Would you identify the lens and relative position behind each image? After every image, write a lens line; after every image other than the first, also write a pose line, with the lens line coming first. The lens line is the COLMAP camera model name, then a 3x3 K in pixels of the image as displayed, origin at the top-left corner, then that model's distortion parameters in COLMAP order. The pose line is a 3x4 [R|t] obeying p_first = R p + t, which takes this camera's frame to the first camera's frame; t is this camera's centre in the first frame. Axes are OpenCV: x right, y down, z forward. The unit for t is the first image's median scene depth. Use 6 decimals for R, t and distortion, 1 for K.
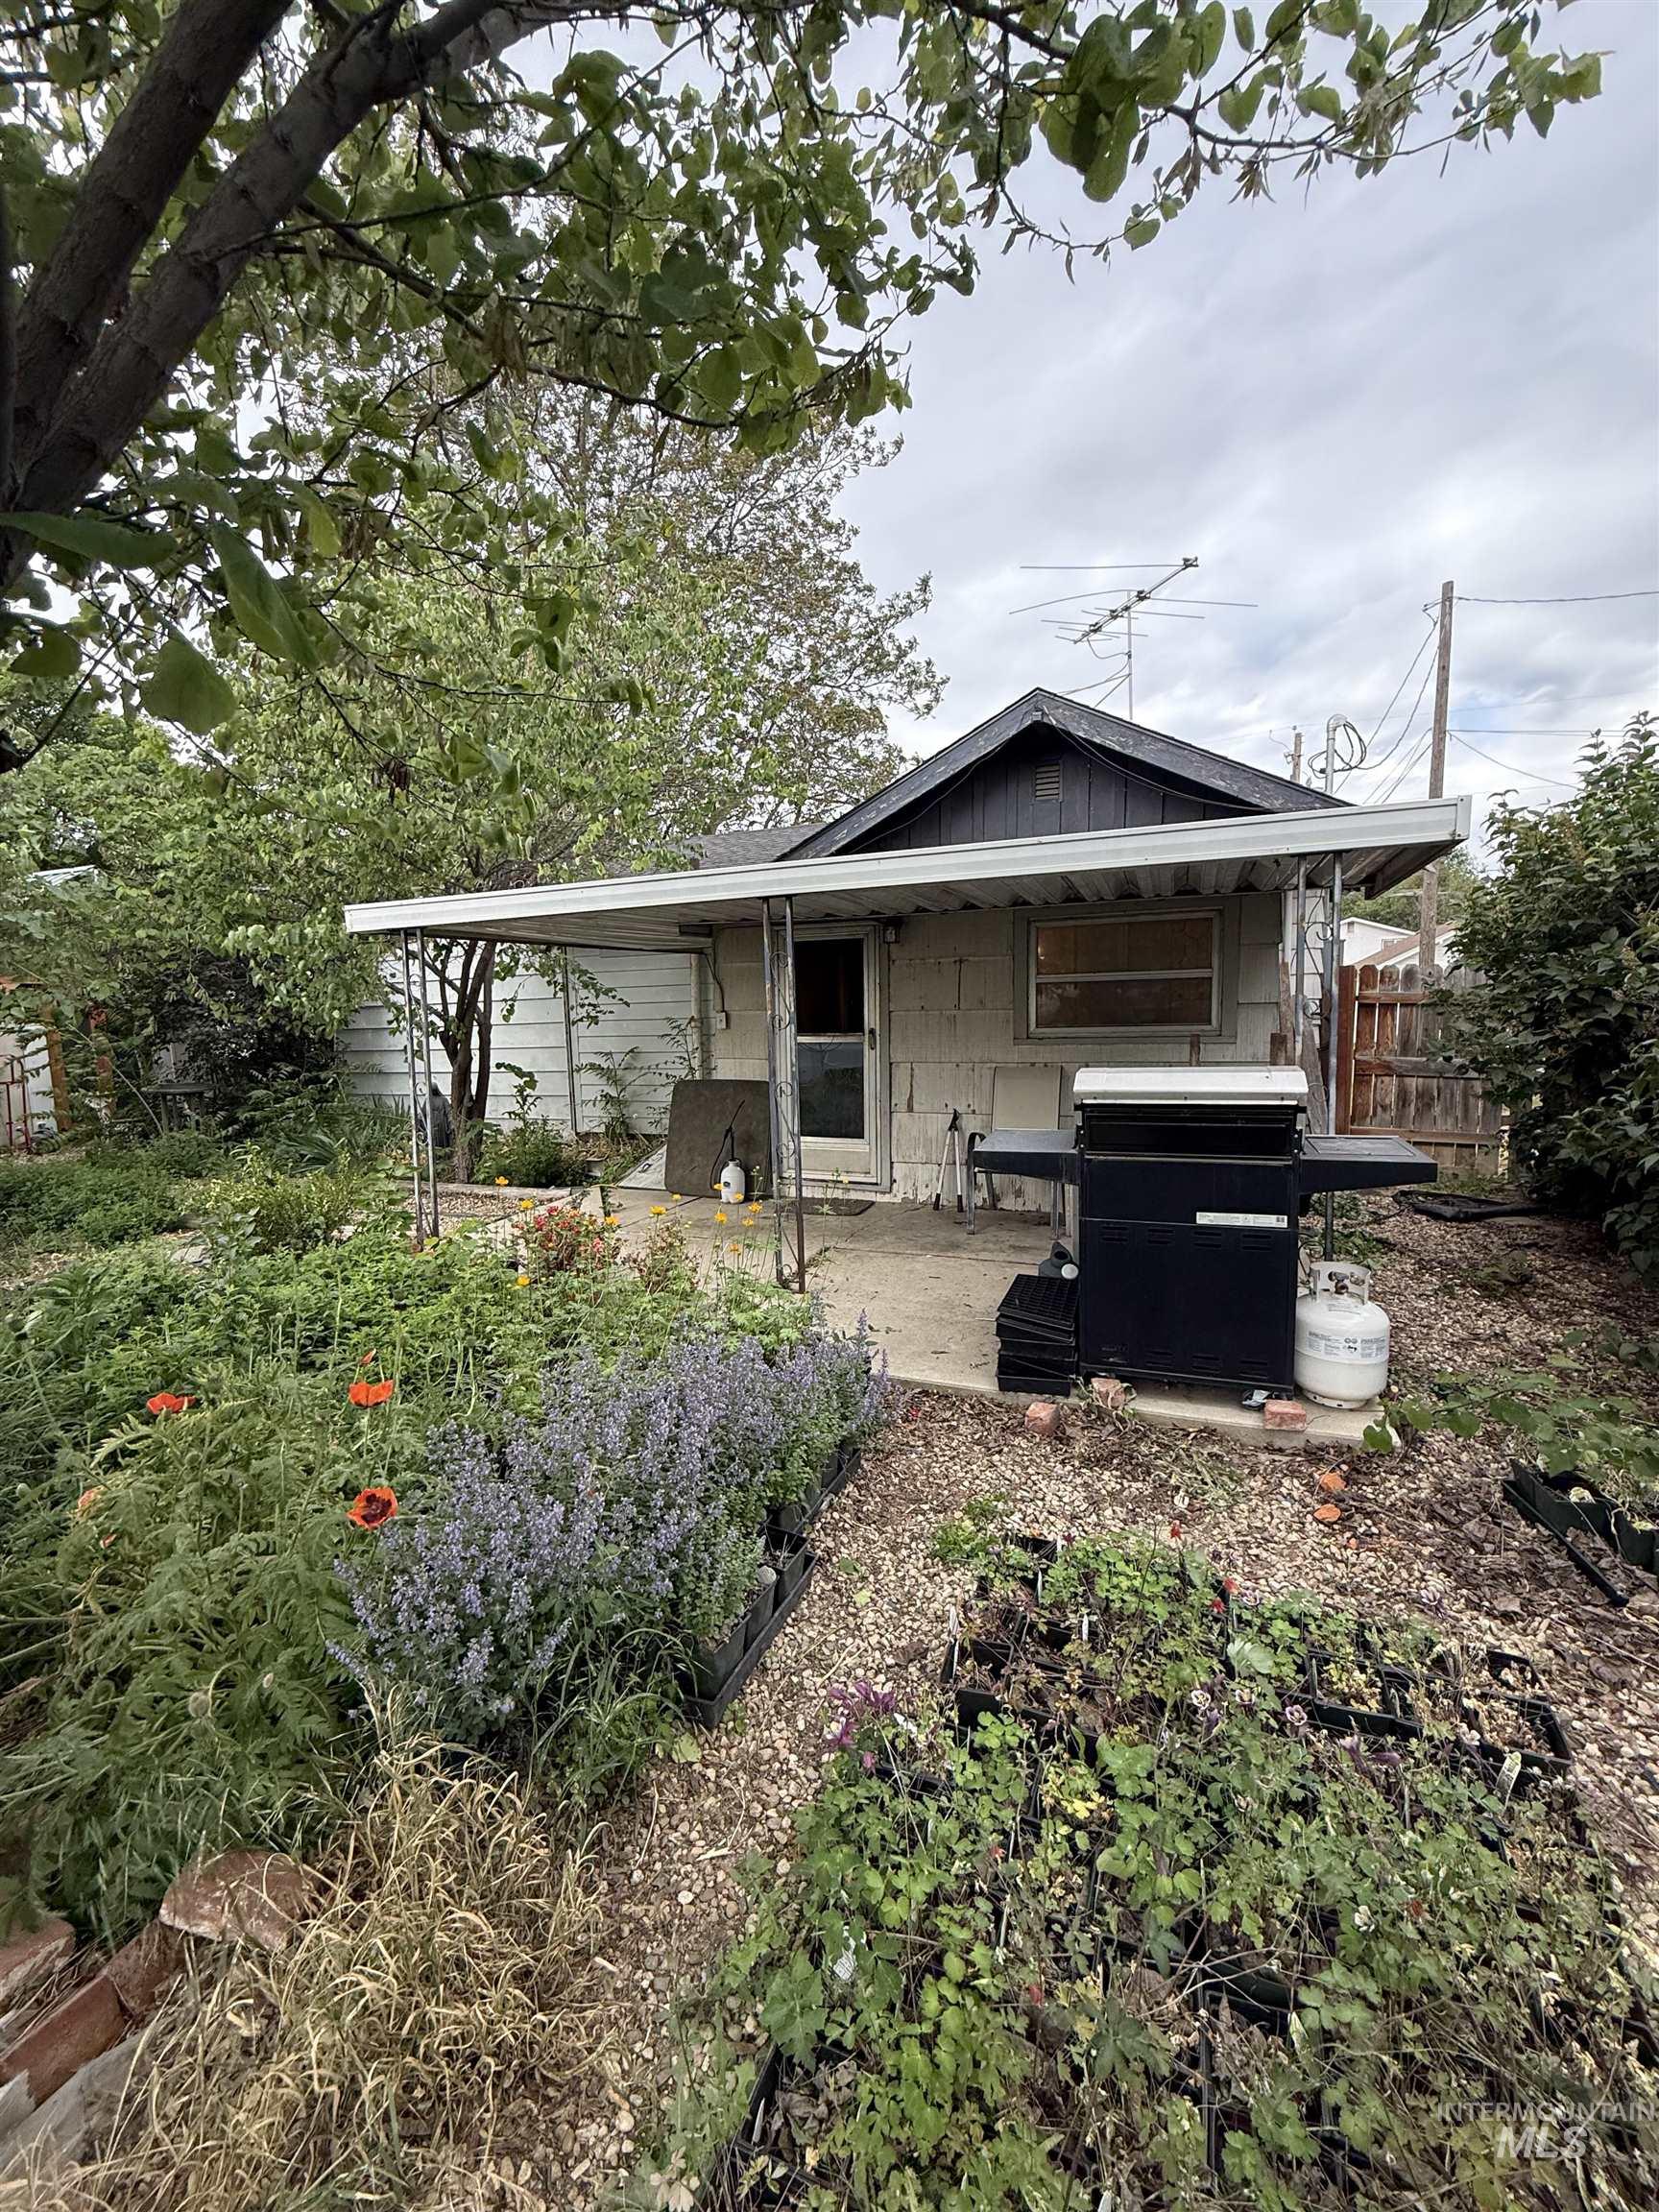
lens RADIAL K [[878.9, 0, 835.7], [0, 878.9, 1101.8], [0, 0, 1]] dist [-0.000188, 0.000127]
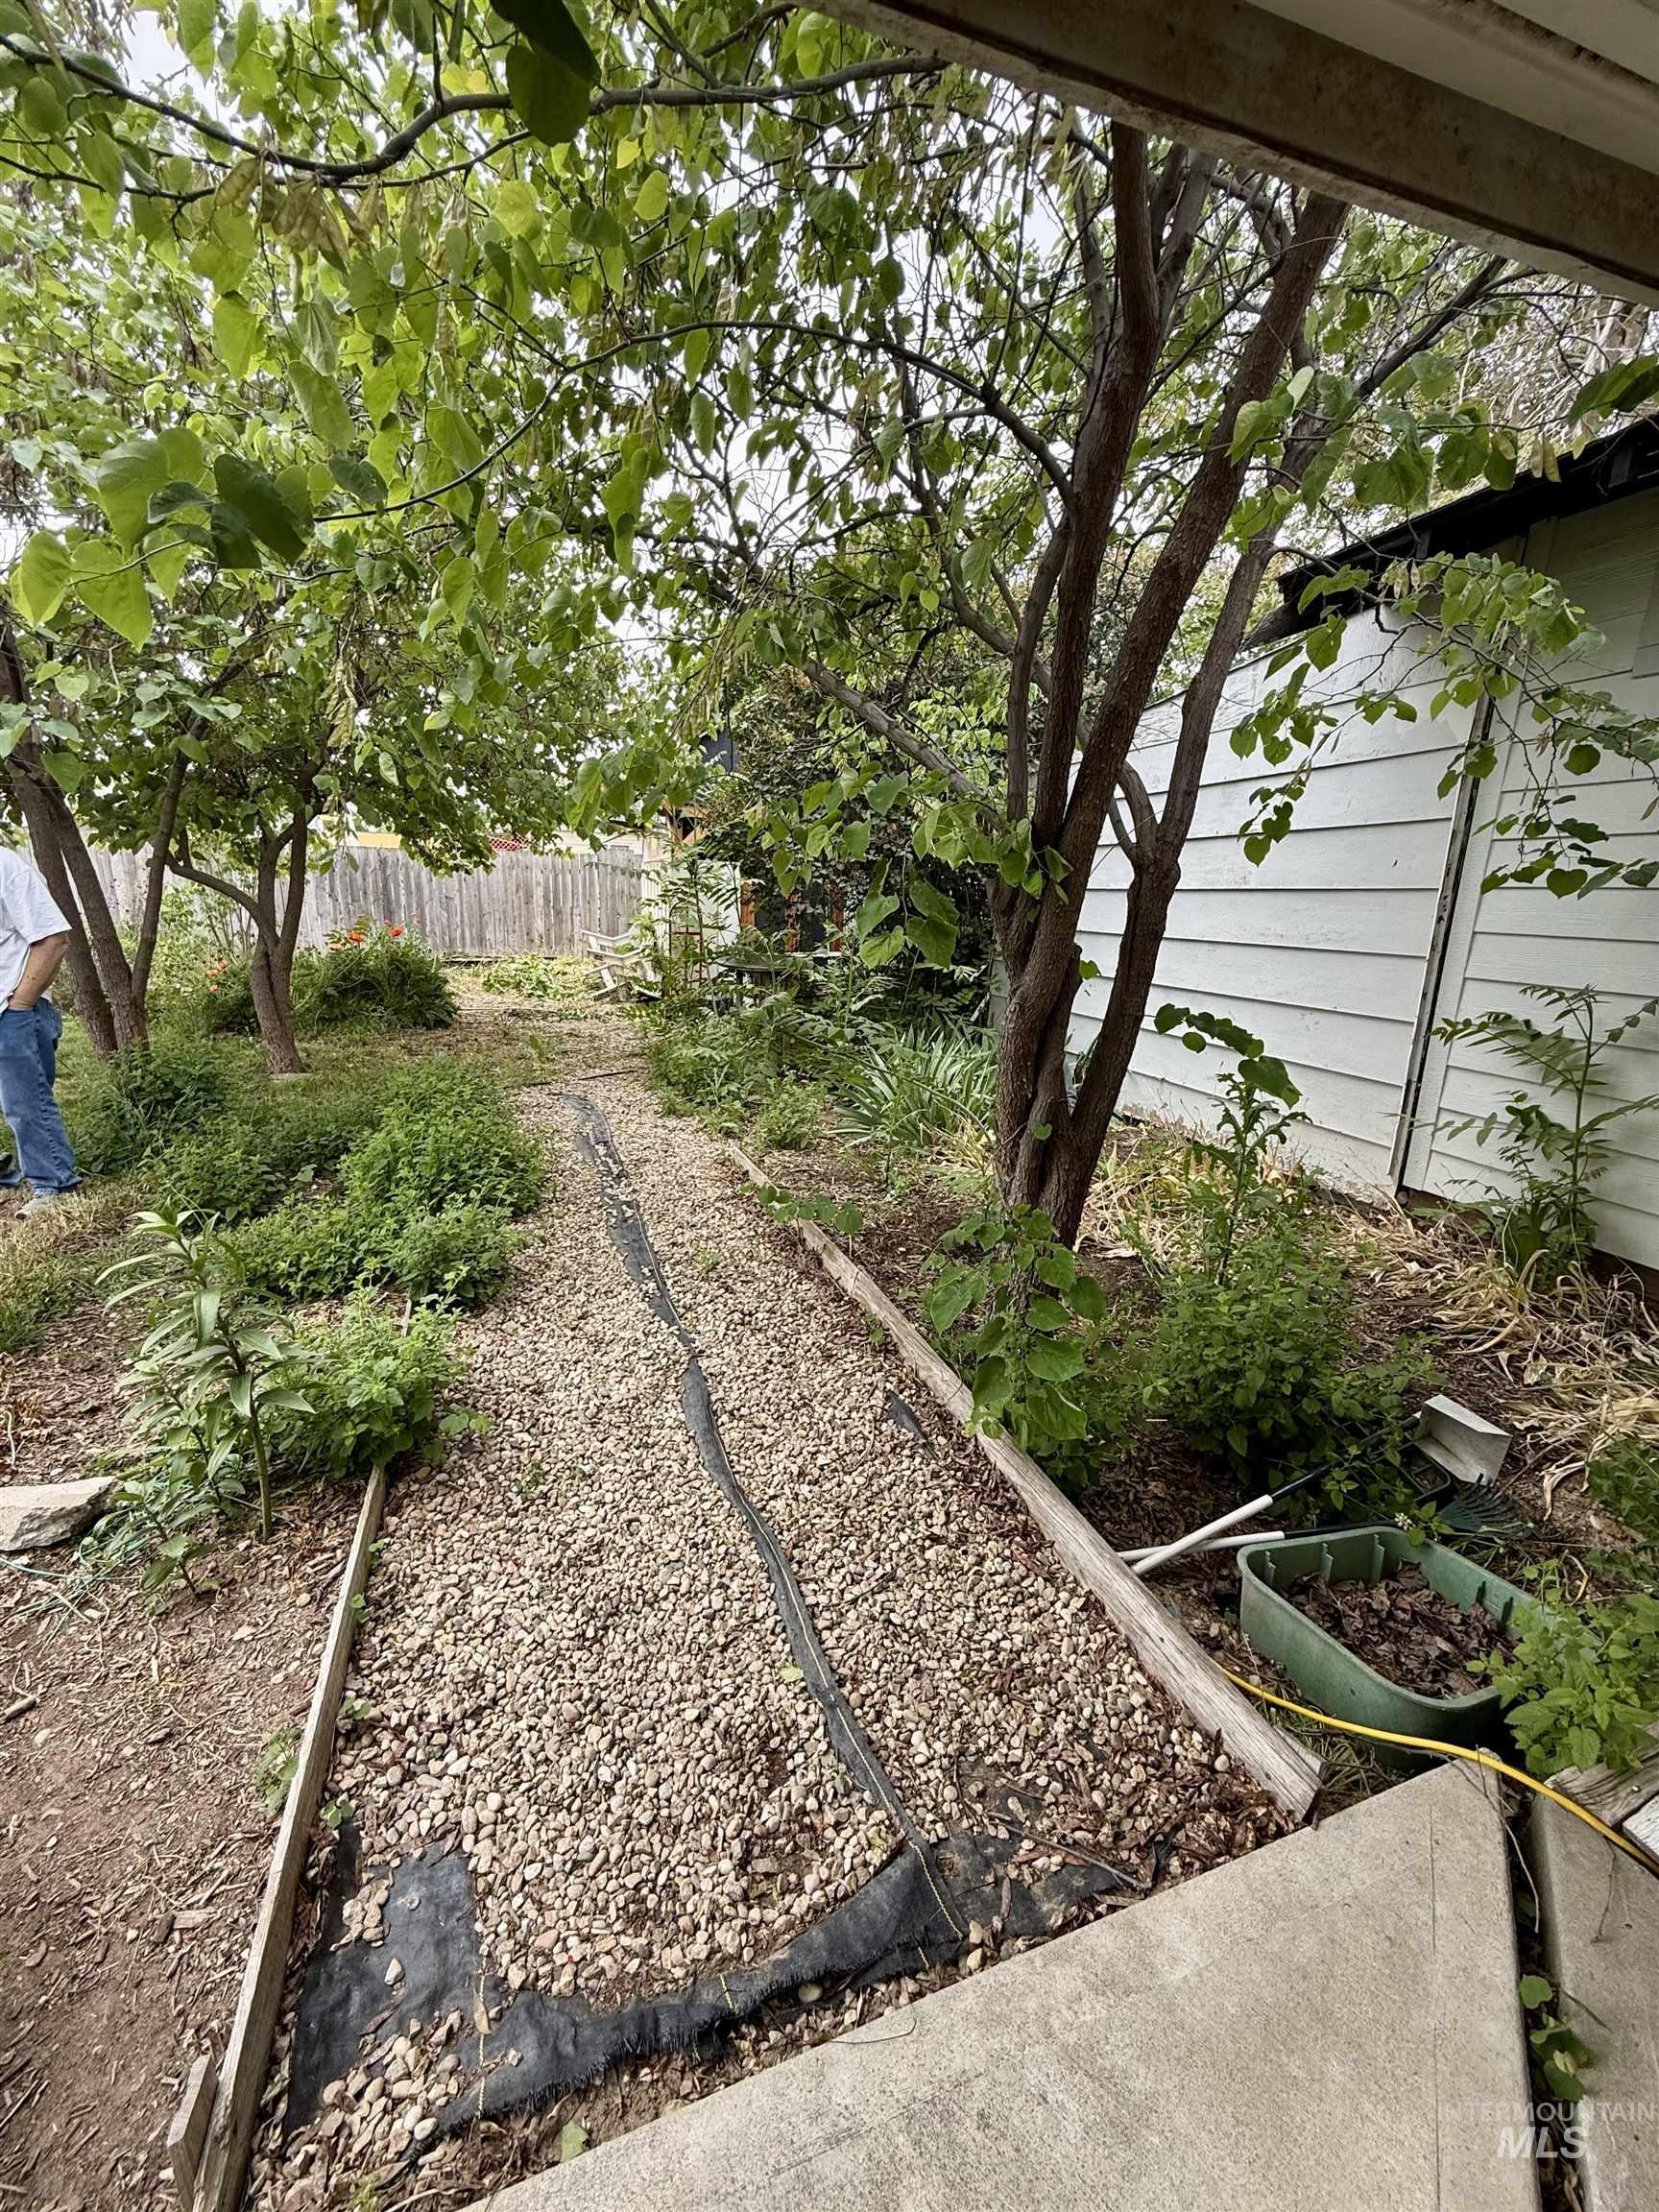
lens RADIAL K [[878.9, 0, 826.1], [0, 878.9, 1108.8], [0, 0, 1]] dist [-0.000188, 0.000127]
pose [[0.643050, 0.210556, -0.736310, -0.198862], [-0.105113, 0.976628, 0.187478, -0.046571], [0.758576, -0.043162, 0.650153, 0.616068]]
